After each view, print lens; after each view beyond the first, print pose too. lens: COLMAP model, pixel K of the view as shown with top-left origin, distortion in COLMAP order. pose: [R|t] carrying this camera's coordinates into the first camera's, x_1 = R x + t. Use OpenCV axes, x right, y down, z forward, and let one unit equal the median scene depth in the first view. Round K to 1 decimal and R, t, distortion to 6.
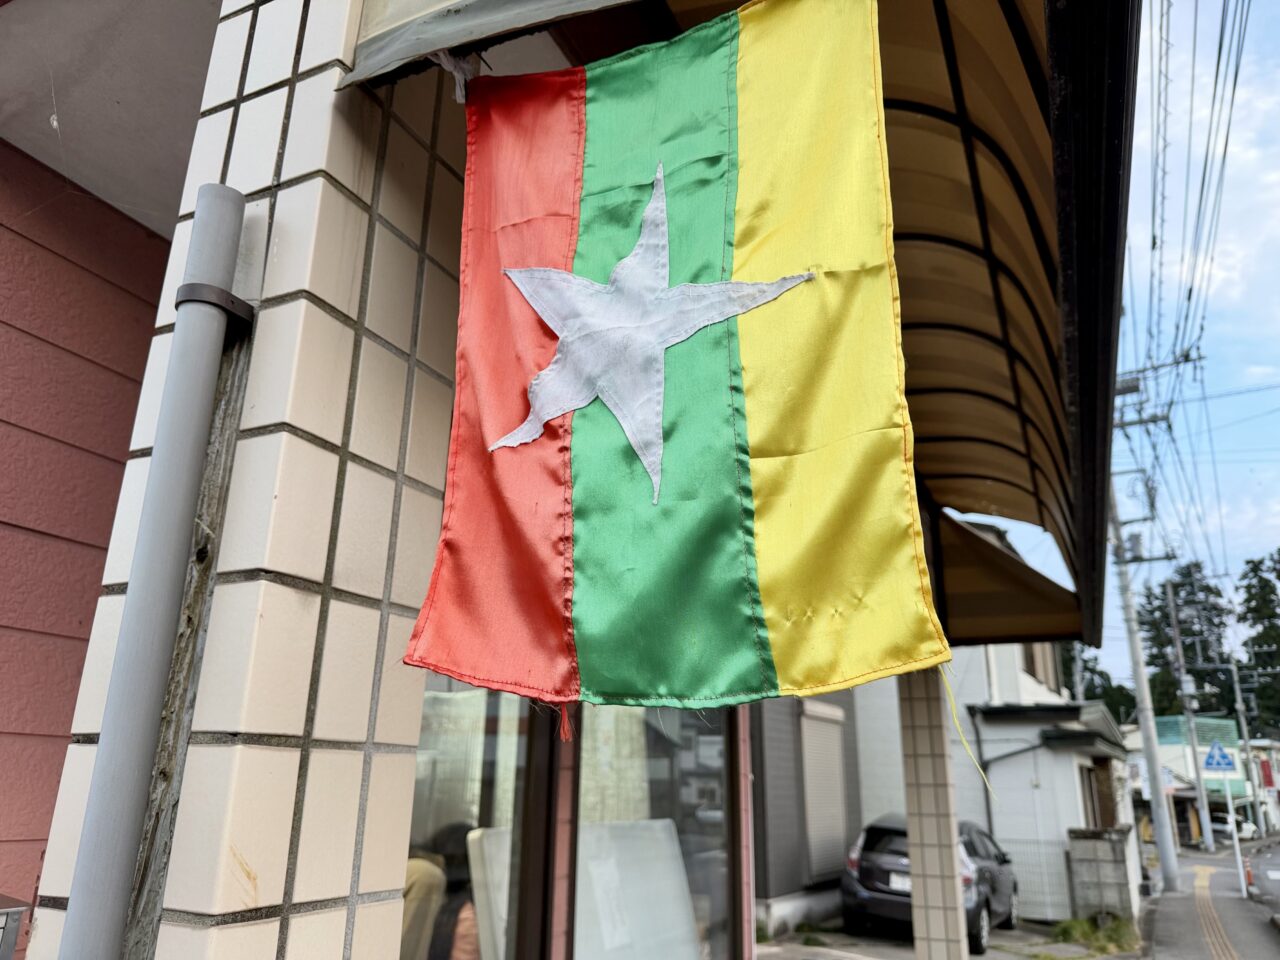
lens RADIAL K [[912.3, 0, 640.0], [0, 912.3, 480.0], [0, 0, 1]] dist [-0.002673, 0.000340]
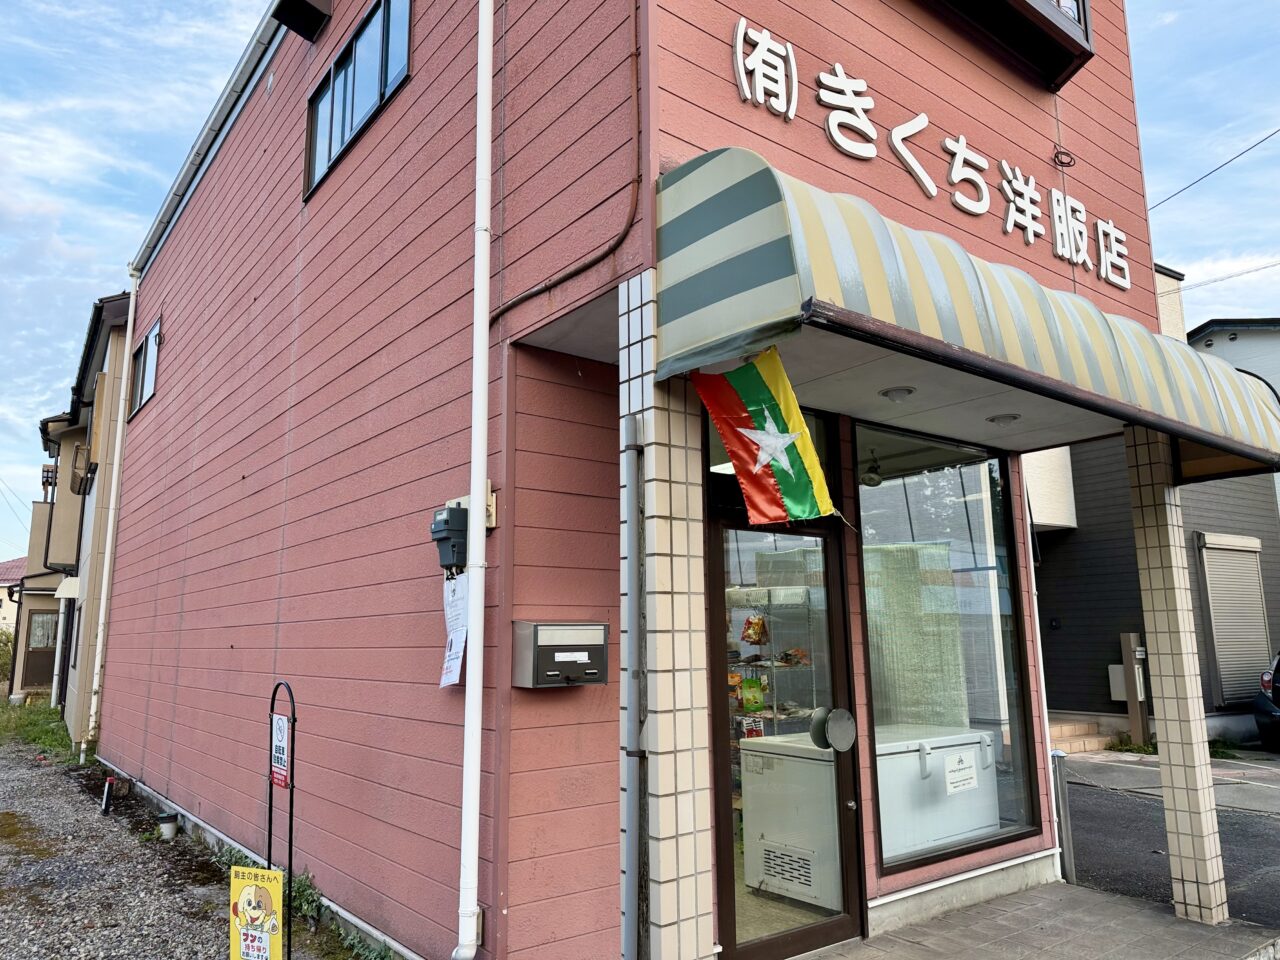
lens RADIAL K [[898.6, 0, 640.0], [0, 898.6, 480.0], [0, 0, 1]] dist [0.000708, 0.000310]
pose [[0.890230, -0.101594, -0.444037, 1.248492], [0.165886, 0.980178, 0.108316, -0.471884], [0.424231, -0.170086, 0.889437, -2.425535]]
